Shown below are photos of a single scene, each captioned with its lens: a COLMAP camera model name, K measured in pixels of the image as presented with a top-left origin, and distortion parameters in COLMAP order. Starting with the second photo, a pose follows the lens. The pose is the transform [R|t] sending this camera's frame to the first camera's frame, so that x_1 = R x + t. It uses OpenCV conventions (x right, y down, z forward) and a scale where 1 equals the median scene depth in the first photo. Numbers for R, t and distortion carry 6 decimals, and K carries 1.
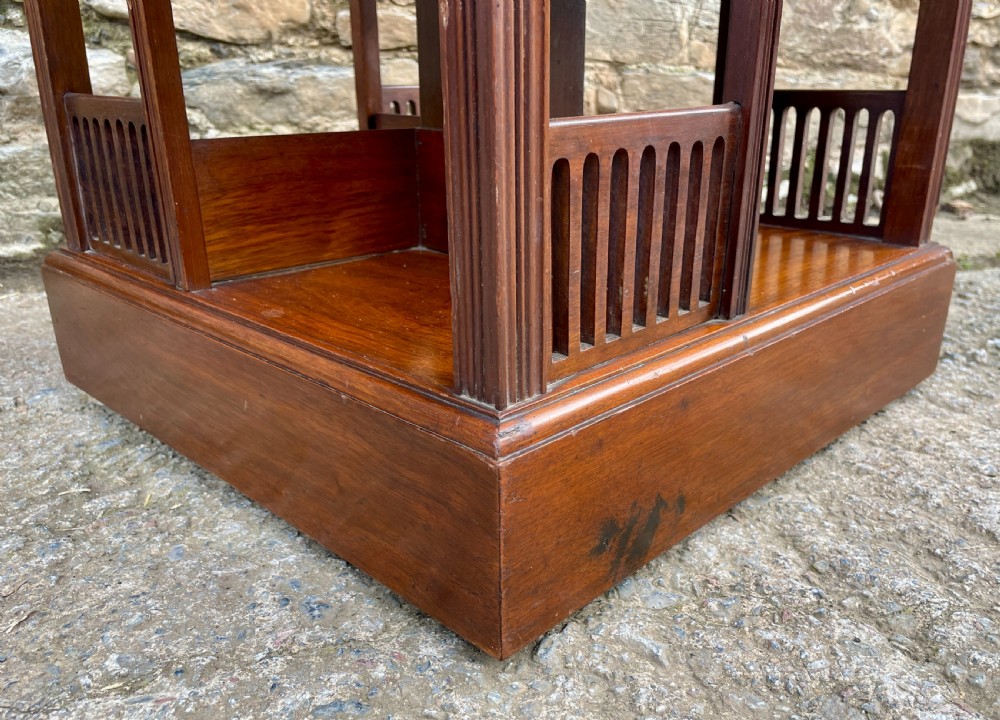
lens RADIAL K [[844.5, 0, 525.9], [0, 844.5, 397.4], [0, 0, 1]] dist [0.077530, -0.113156]
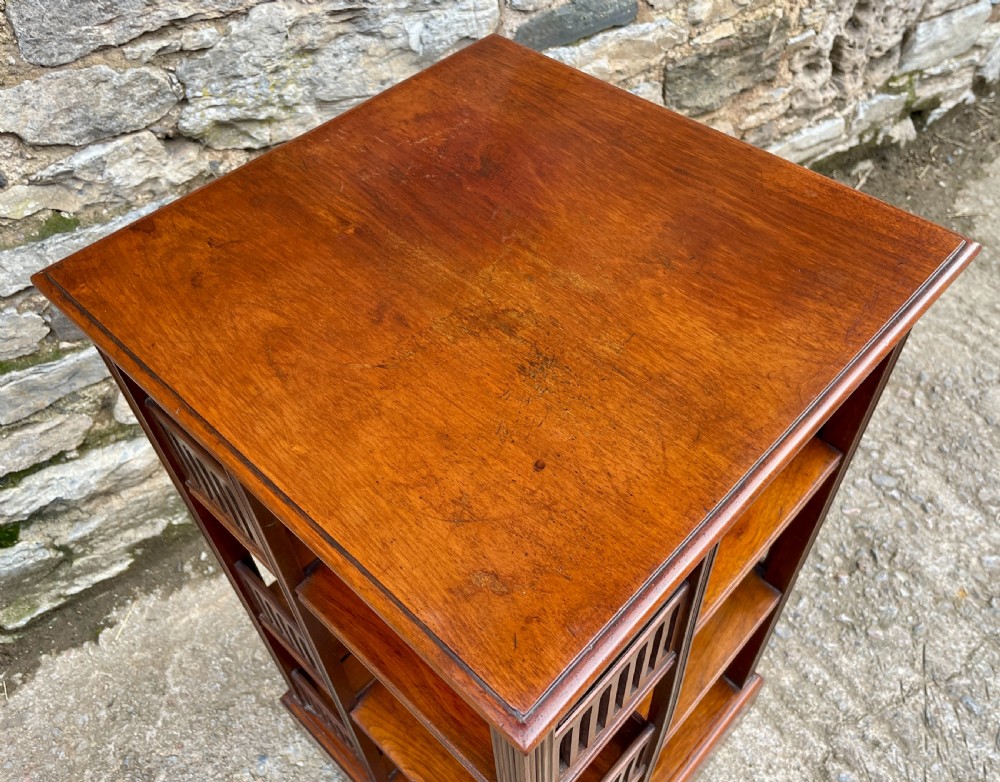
lens RADIAL K [[854.8, 0, 511.9], [0, 854.8, 392.6], [0, 0, 1]] dist [0.081058, -0.124507]
pose [[0.971147, -0.195171, 0.137046, -0.251382], [0.108260, 0.872831, 0.475864, -2.412398], [-0.212493, -0.447297, 0.868776, -0.545203]]
